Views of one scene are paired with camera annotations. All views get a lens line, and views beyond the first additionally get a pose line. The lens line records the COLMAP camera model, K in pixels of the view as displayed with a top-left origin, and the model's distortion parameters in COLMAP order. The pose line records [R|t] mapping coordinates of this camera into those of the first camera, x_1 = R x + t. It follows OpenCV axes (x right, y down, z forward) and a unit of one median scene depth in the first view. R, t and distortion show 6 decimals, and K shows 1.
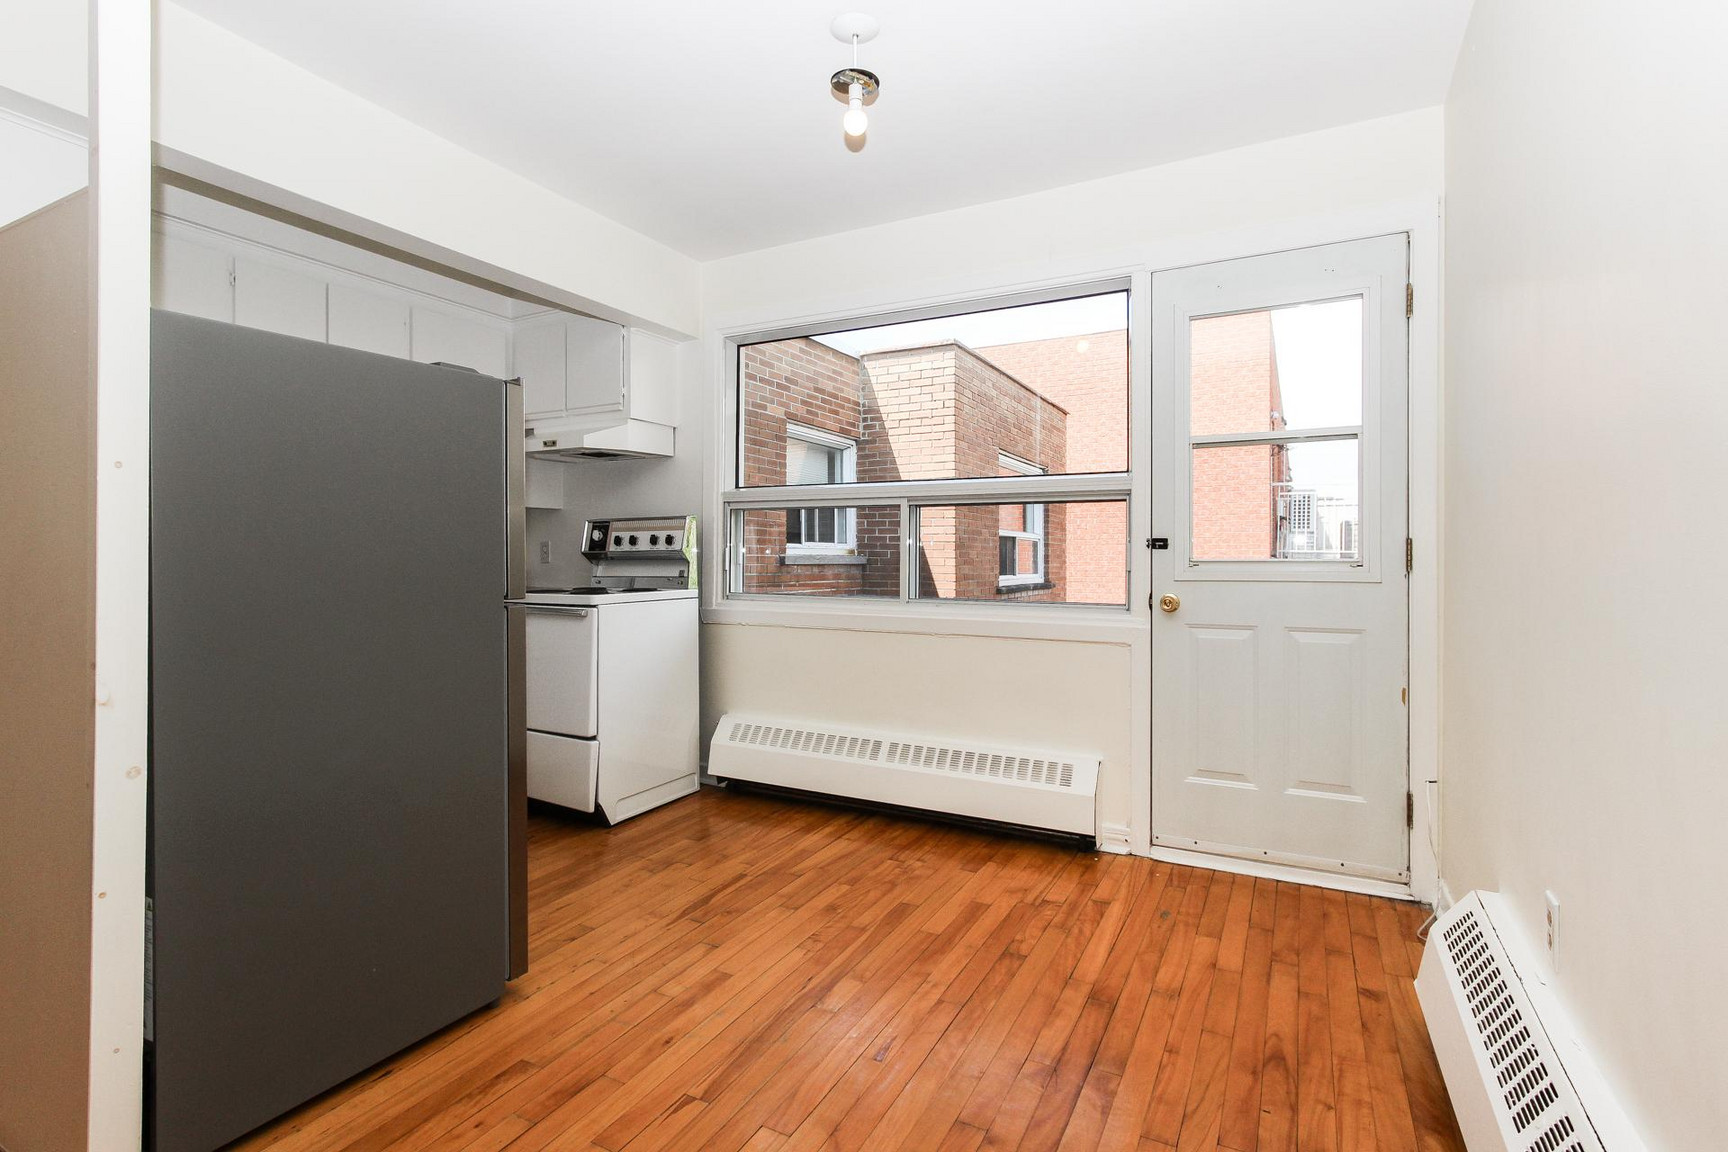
lens RADIAL K [[834.4, 0, 860.4], [0, 834.4, 559.0], [0, 0, 1]] dist [-0.000442, 0.002656]
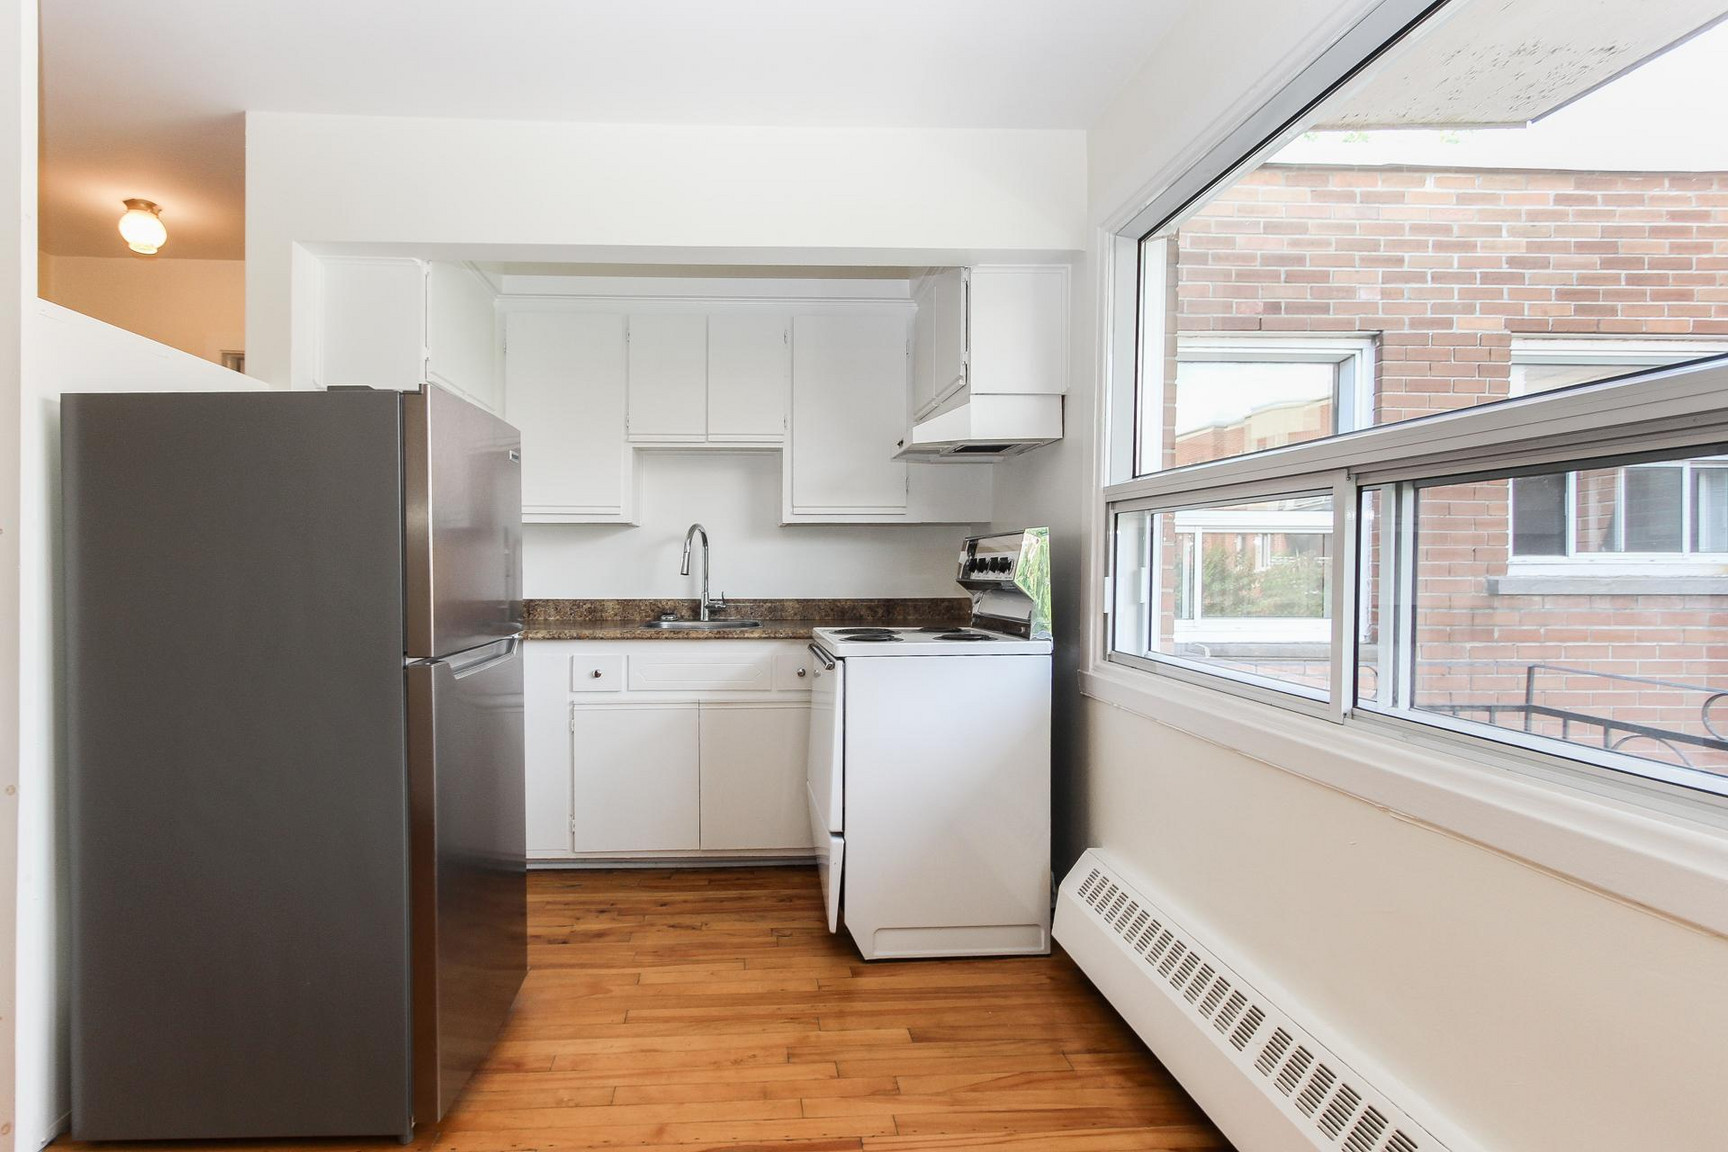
lens RADIAL K [[834.4, 0, 804.9], [0, 834.4, 573.2], [0, 0, 1]] dist [-0.000442, 0.002656]
pose [[0.499815, 0.007847, -0.866096, 0.161709], [0.002090, 0.999945, 0.010265, -0.014316], [0.866129, -0.006940, 0.499772, 0.311981]]
